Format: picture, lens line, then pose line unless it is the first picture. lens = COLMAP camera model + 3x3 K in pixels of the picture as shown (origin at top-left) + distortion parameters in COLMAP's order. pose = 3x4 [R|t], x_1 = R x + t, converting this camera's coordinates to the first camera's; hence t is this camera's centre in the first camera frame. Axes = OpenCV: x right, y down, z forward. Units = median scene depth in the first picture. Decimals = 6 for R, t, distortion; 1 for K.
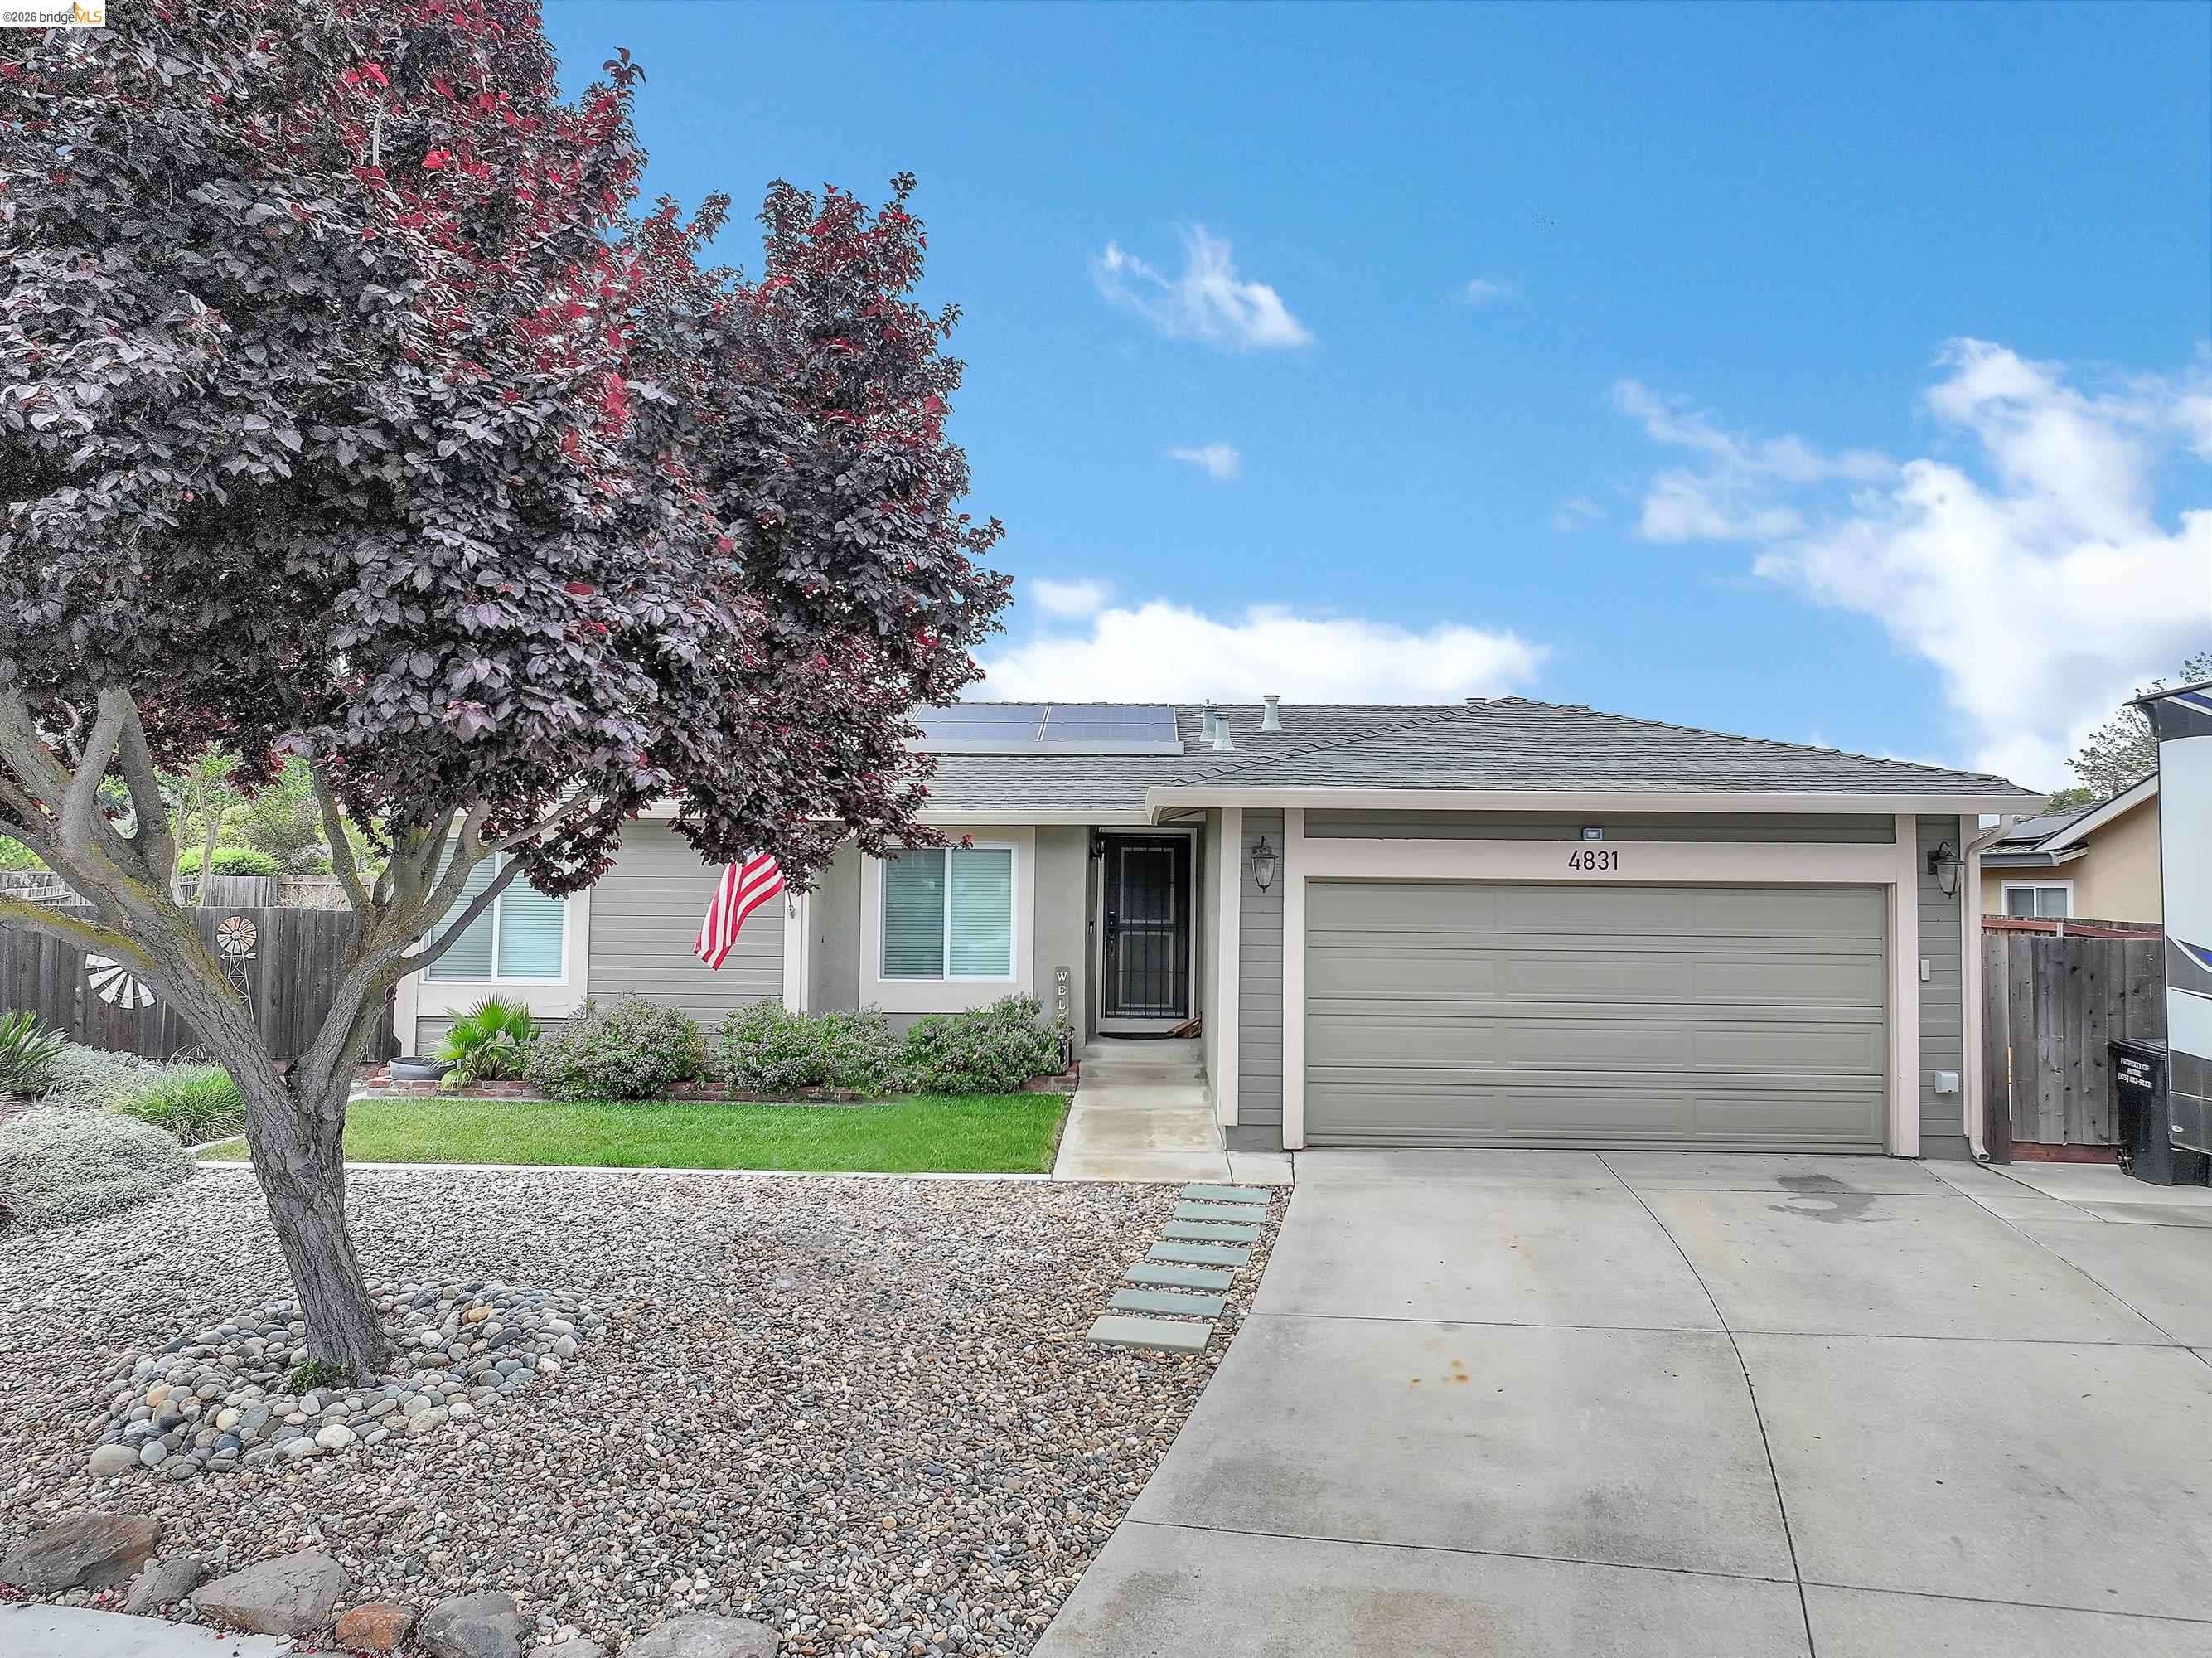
lens RADIAL K [[1592.9, 0, 1106.9], [0, 1592.9, 822.7], [0, 0, 1]] dist [0.001442, 0.003554]
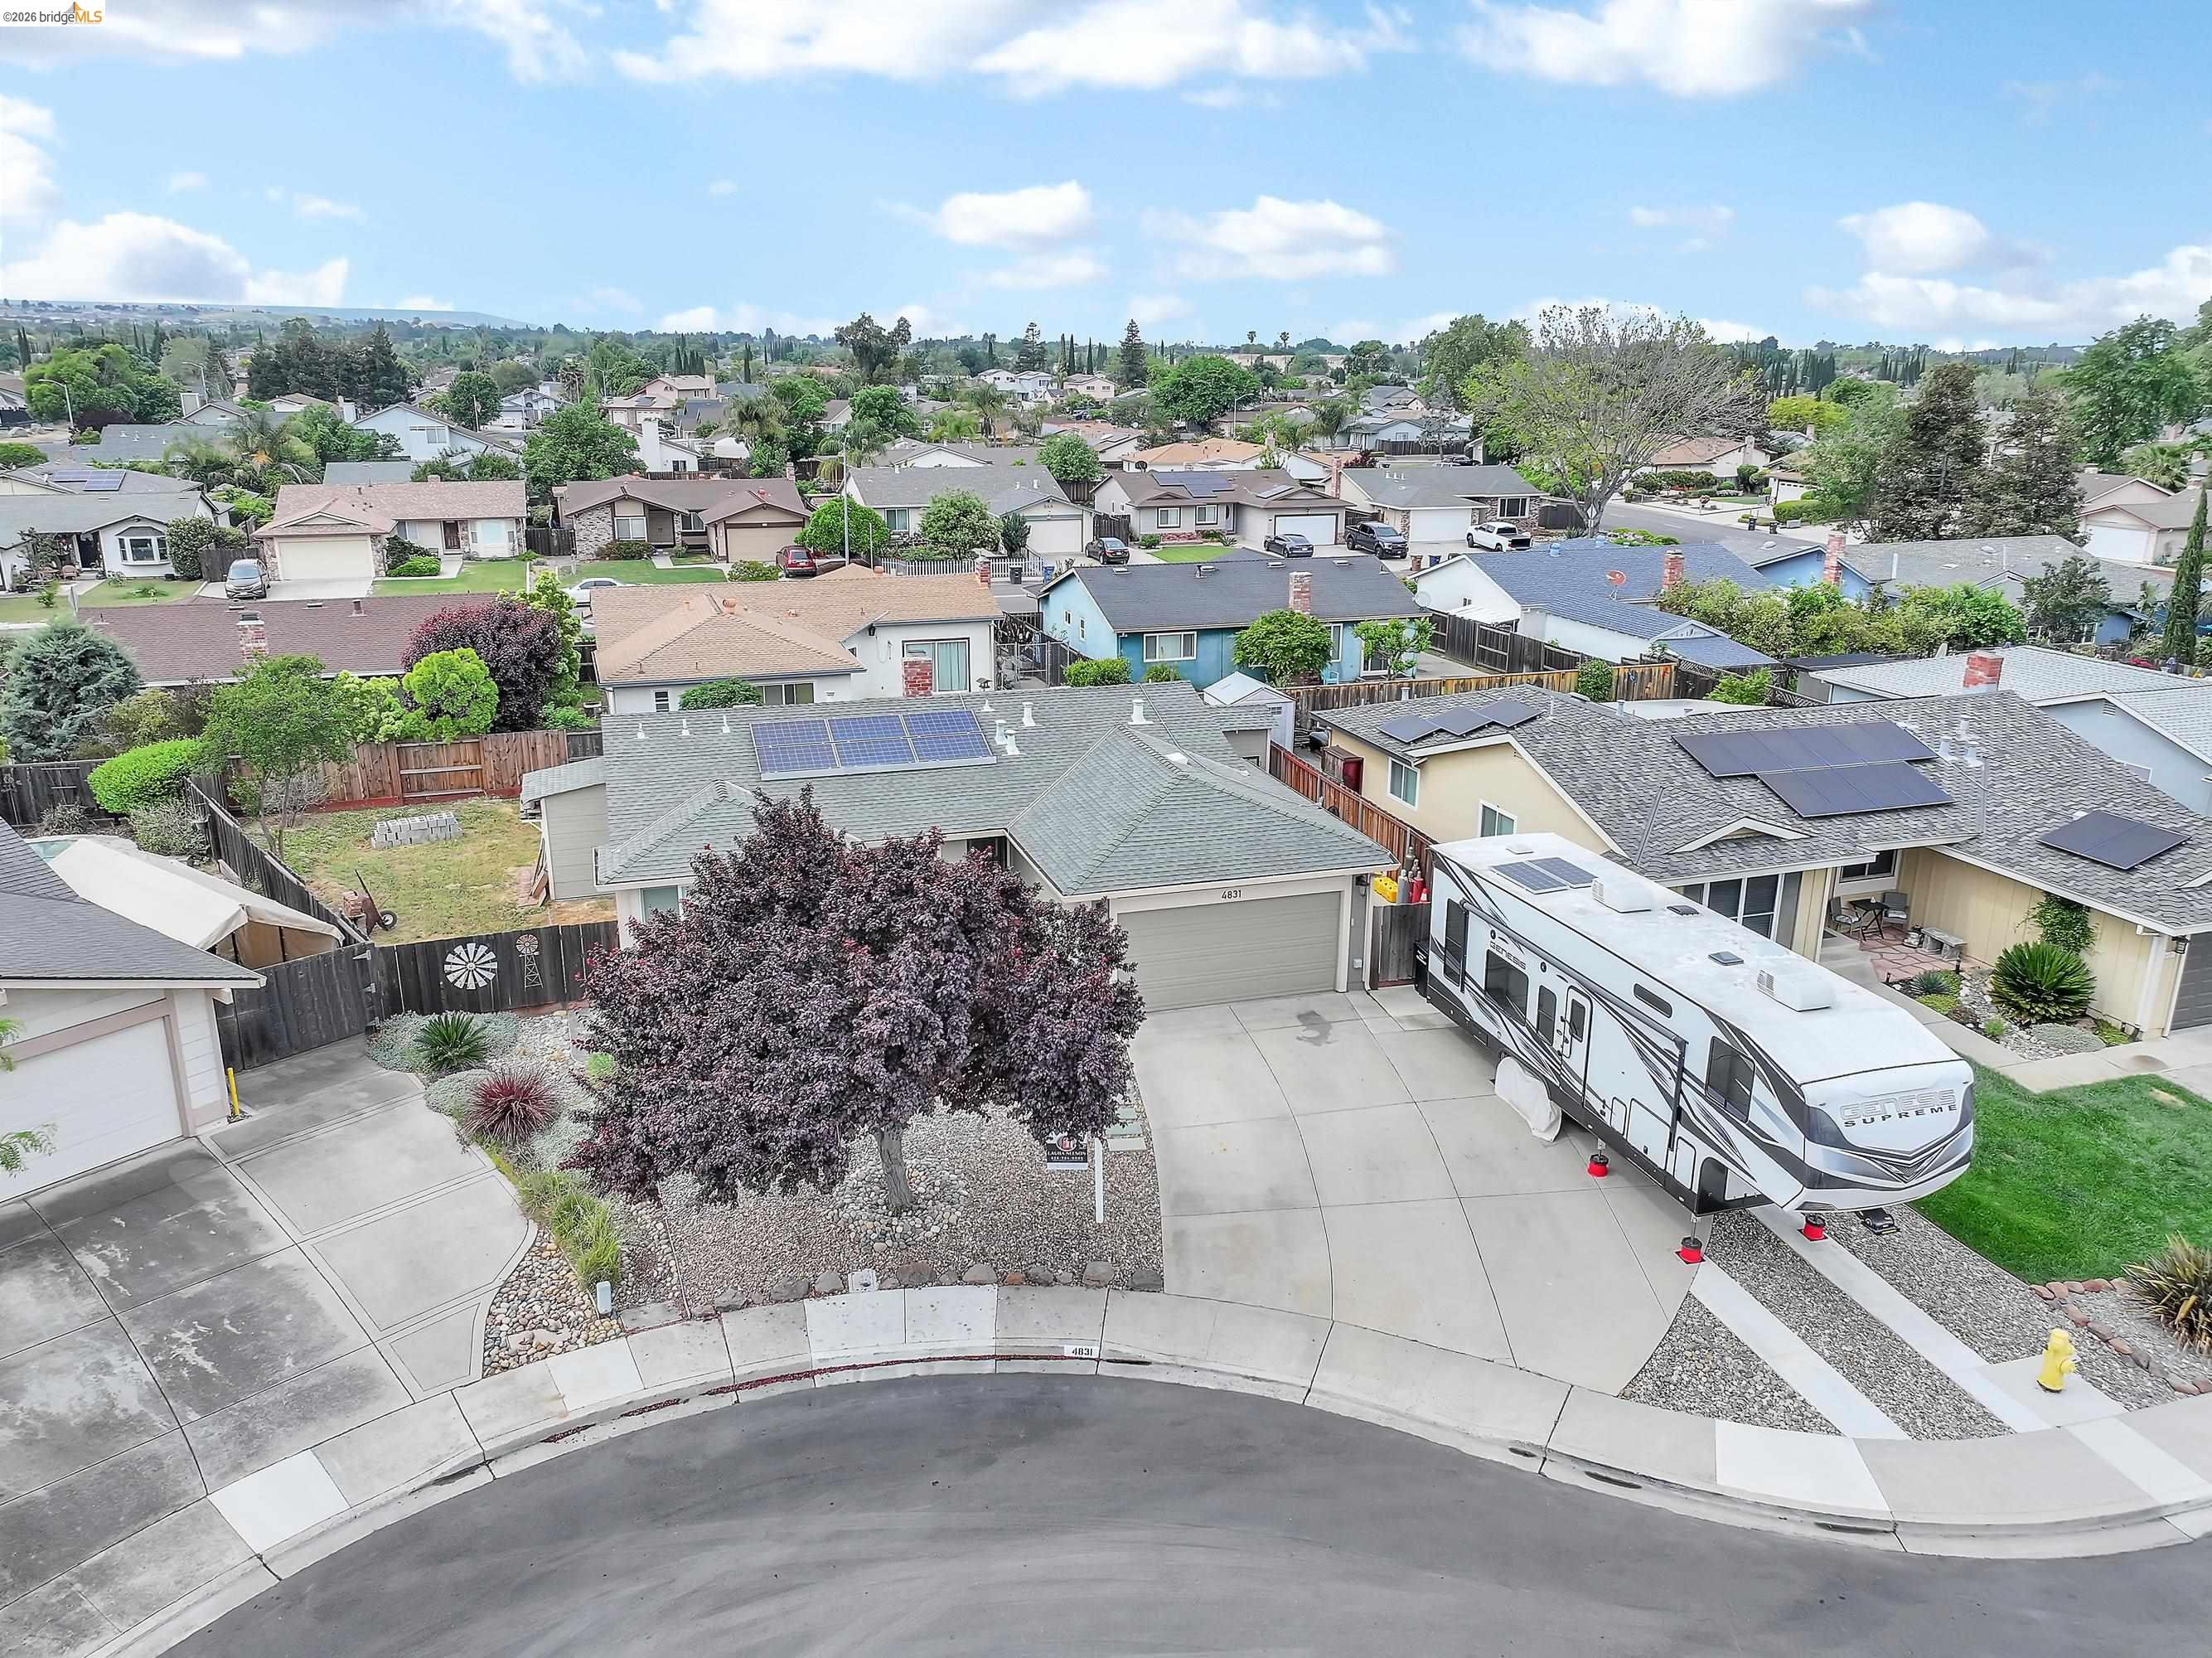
lens RADIAL K [[1585.0, 0, 1106.0], [0, 1585.0, 829.0], [0, 0, 1]] dist [0.005544, 0.006237]
pose [[0.946630, -0.099834, 0.306471, -0.607299], [-0.006141, 0.945064, 0.326827, -0.864352], [-0.322263, -0.311266, 0.894013, -1.065539]]
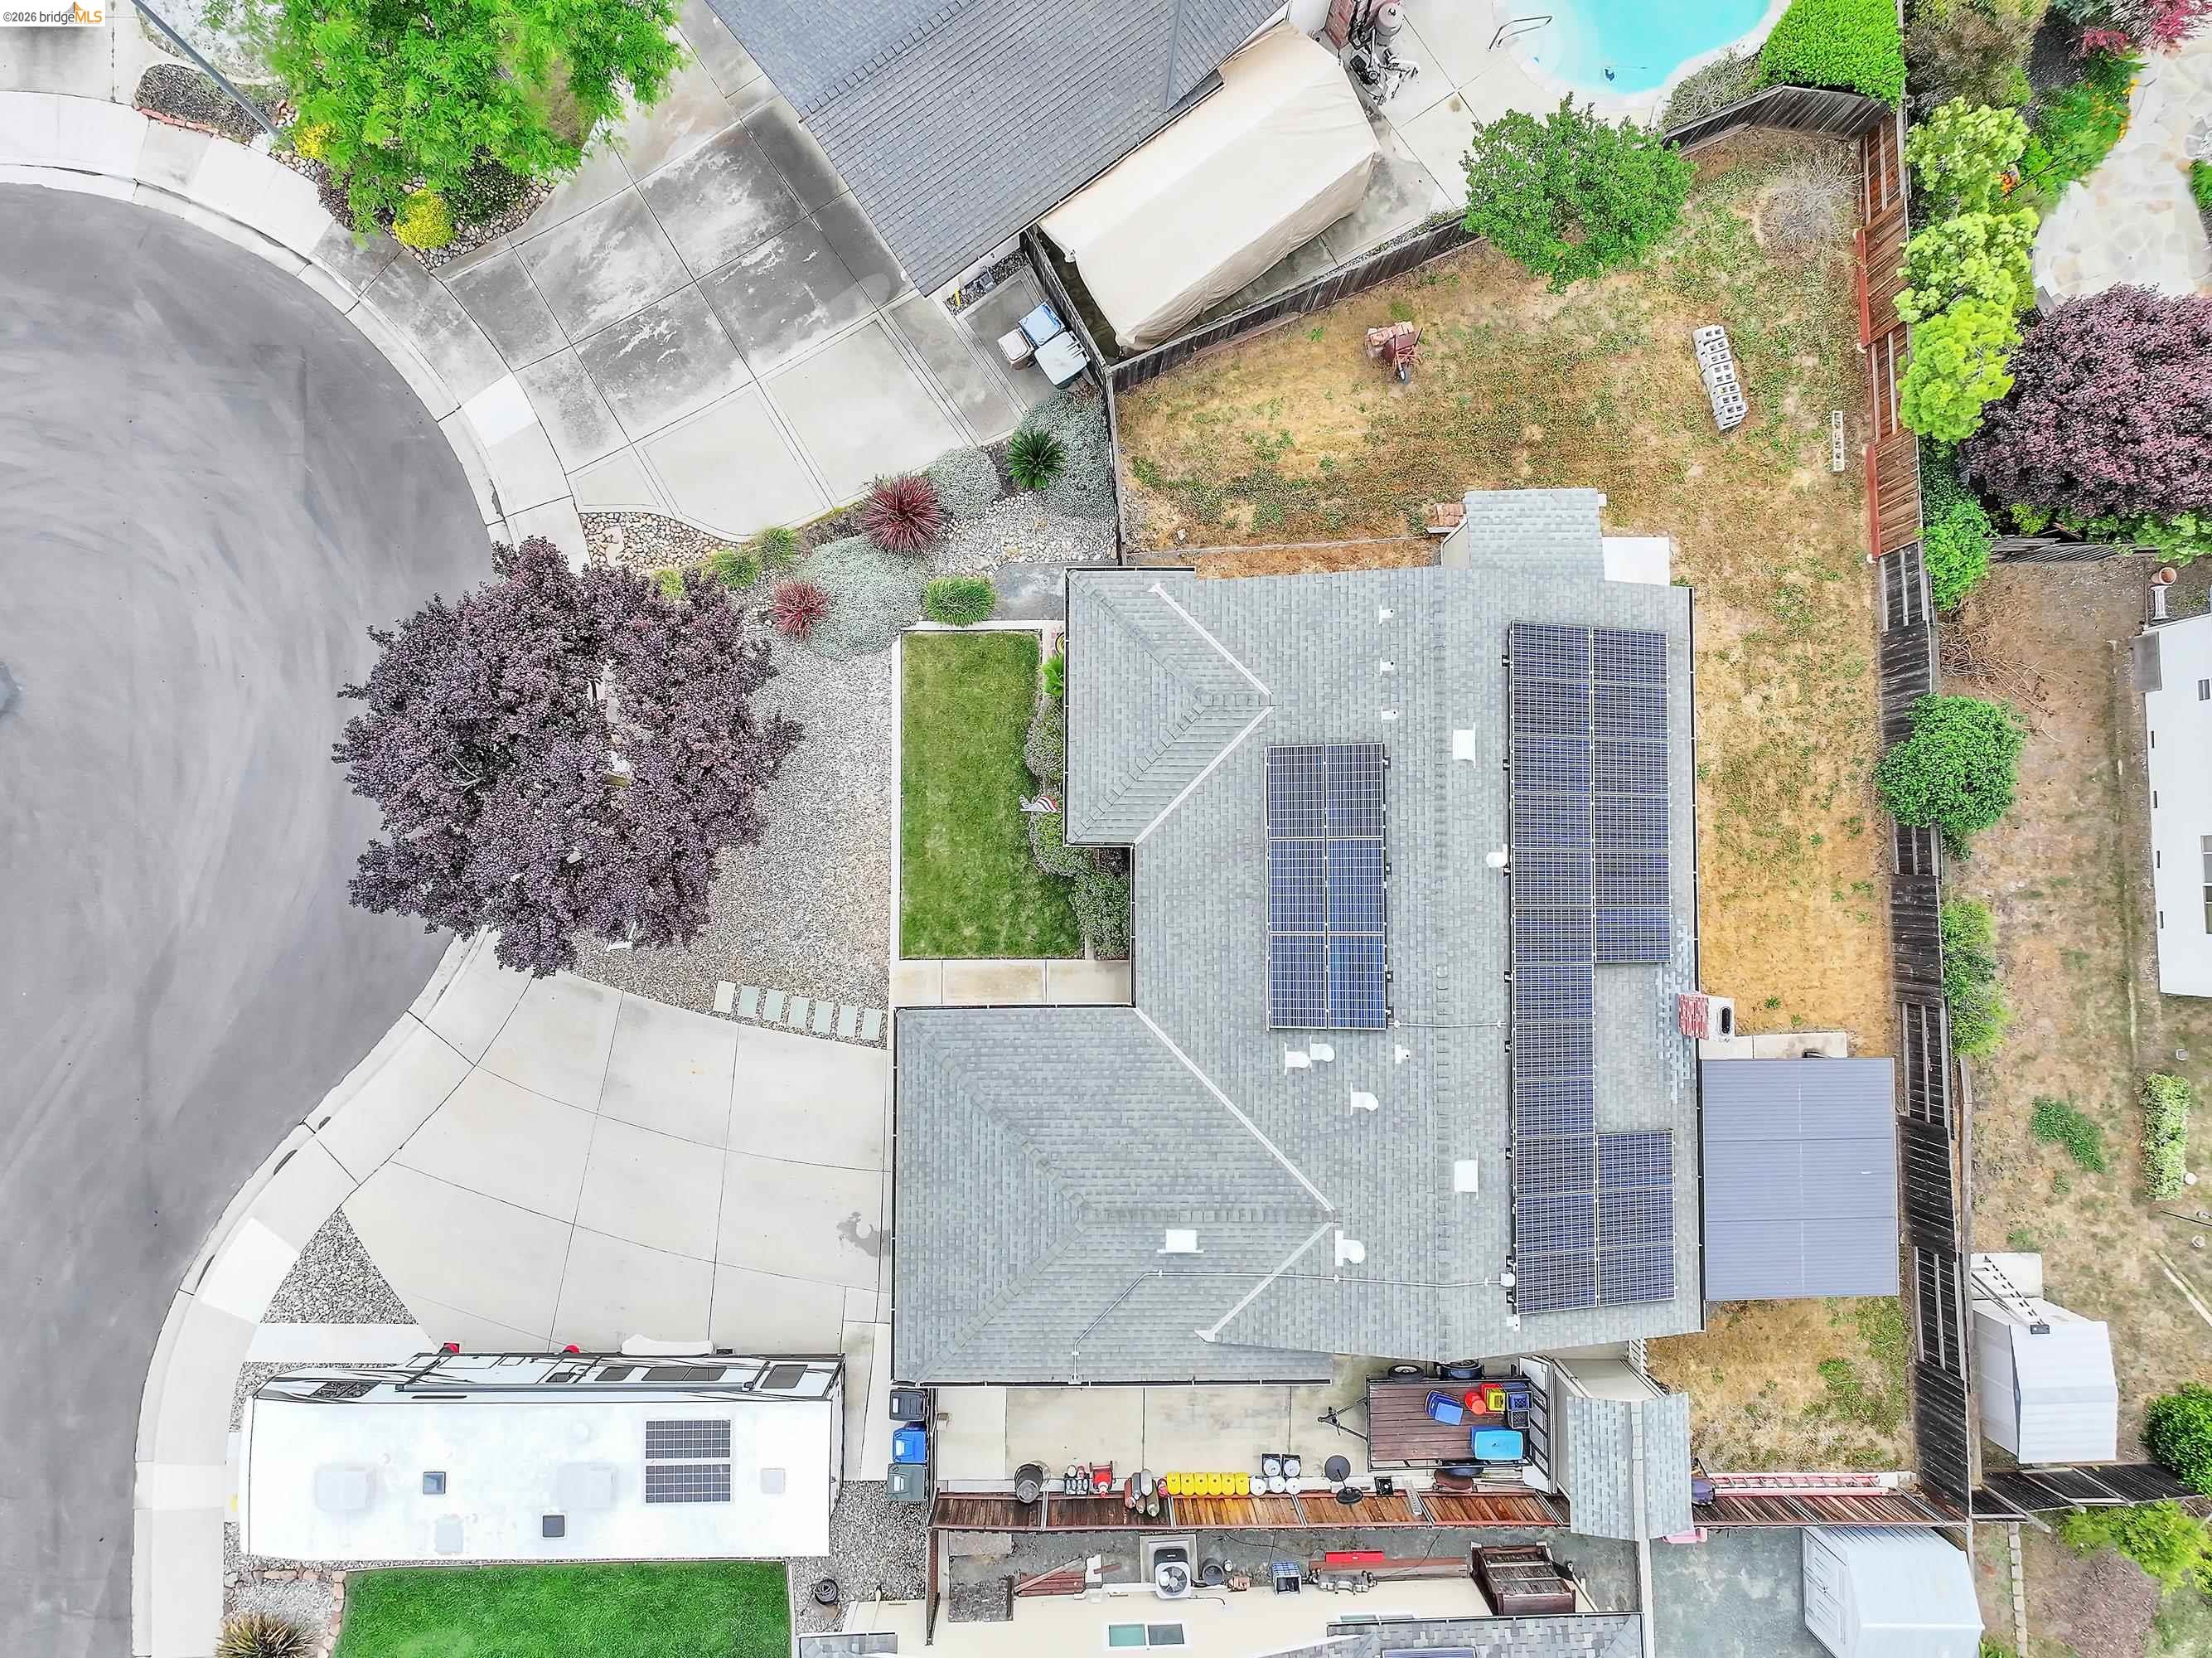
lens RADIAL K [[1592.9, 0, 1106.9], [0, 1592.9, 822.7], [0, 0, 1]] dist [0.001442, 0.003554]
pose [[0.025095, 0.998003, -0.057965, -0.097803], [0.005105, 0.057854, 0.998312, -2.336532], [0.999672, -0.025349, -0.003643, 1.290534]]
